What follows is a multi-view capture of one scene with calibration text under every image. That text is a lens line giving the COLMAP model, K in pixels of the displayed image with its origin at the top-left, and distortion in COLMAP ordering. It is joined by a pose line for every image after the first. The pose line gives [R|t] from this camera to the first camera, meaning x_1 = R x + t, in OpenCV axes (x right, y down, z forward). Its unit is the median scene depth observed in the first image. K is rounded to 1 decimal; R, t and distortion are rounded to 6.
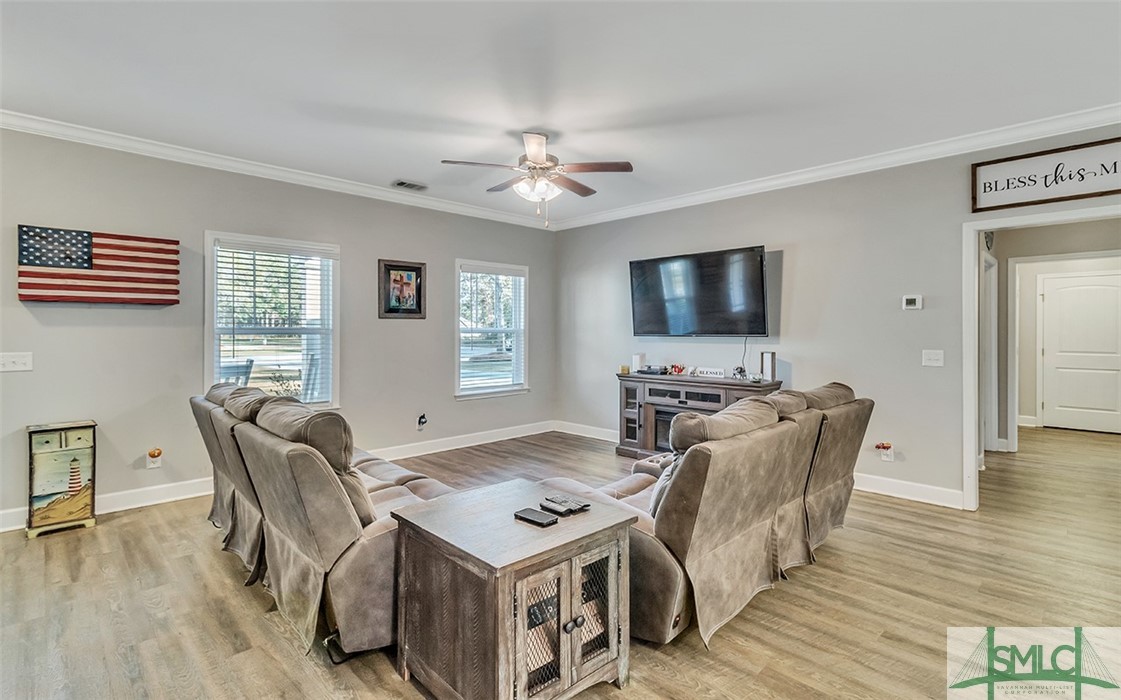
lens RADIAL K [[529.2, 0, 543.9], [0, 529.2, 331.2], [0, 0, 1]] dist [-0.009042, 0.003001]
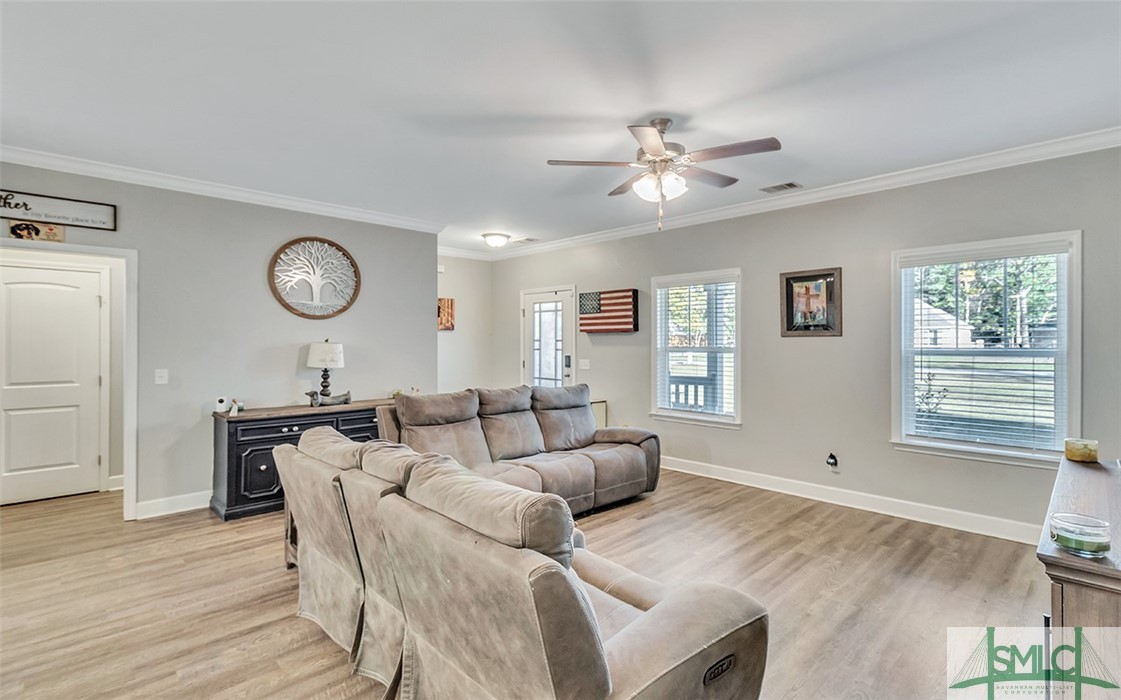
lens RADIAL K [[529.2, 0, 558.4], [0, 529.2, 342.9], [0, 0, 1]] dist [-0.009042, 0.003001]
pose [[-0.006033, 0.001506, -0.999981, 0.835097], [0.001488, 0.999998, 0.001497, -0.021736], [0.999981, -0.001479, -0.006036, 0.827824]]
